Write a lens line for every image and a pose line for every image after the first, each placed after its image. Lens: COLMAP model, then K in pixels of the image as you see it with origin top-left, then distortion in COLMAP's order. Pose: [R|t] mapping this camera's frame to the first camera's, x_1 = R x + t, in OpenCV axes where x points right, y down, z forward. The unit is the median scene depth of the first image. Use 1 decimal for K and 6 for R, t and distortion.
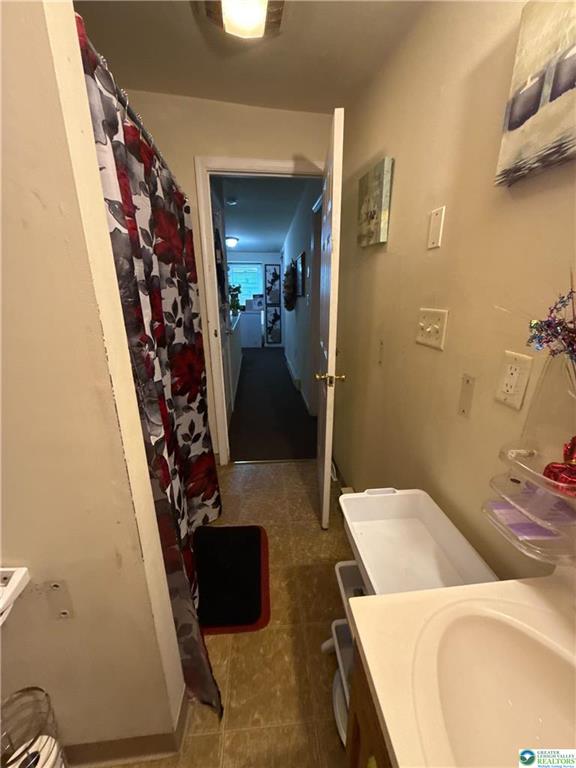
lens RADIAL K [[304.2, 0, 288.8], [0, 304.2, 383.1], [0, 0, 1]] dist [-0.002127, -0.000117]
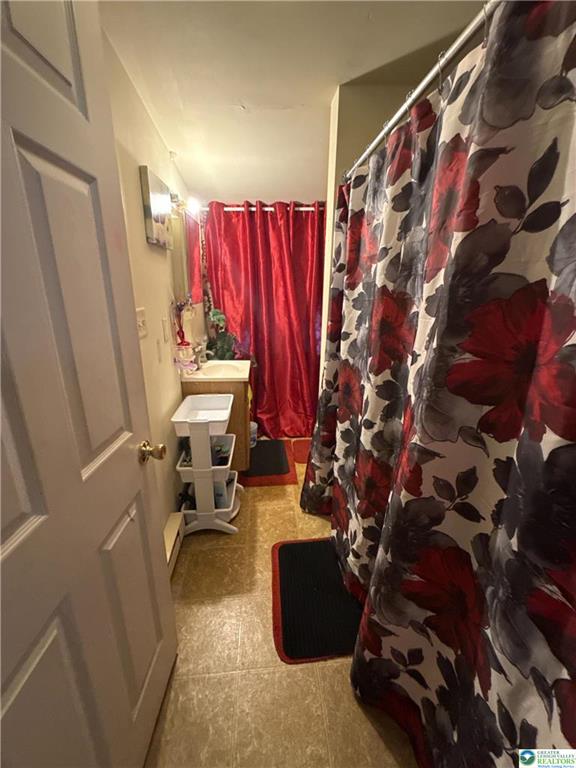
lens RADIAL K [[304.2, 0, 289.3], [0, 304.2, 381.2], [0, 0, 1]] dist [-0.002127, -0.000117]
pose [[-0.999788, 0.000225, 0.020571, -0.167626], [0.011070, 0.848702, 0.528755, -0.526106], [-0.017340, 0.528871, -0.848525, 1.760903]]
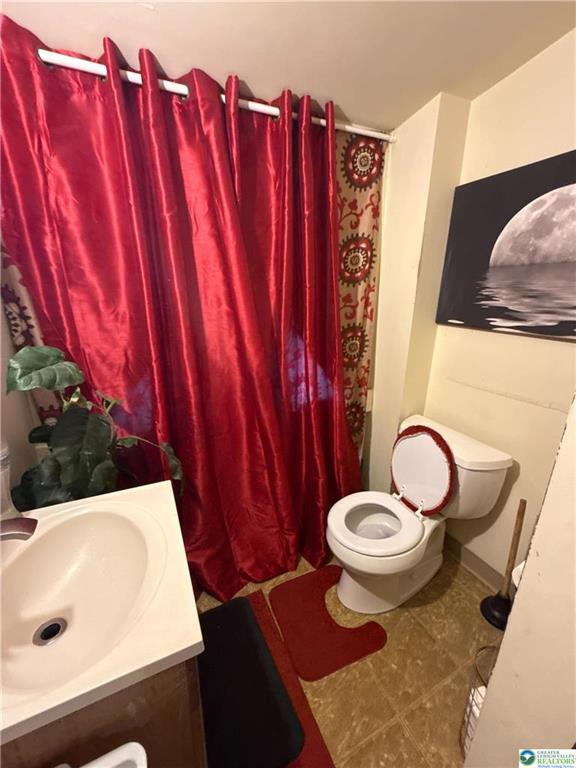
lens RADIAL K [[304.2, 0, 286.7], [0, 304.2, 384.4], [0, 0, 1]] dist [-0.002127, -0.000117]
pose [[-0.942166, 0.099564, -0.320015, -0.016137], [-0.084296, 0.853756, 0.513804, -0.310455], [0.324371, 0.511065, -0.795988, 1.009205]]
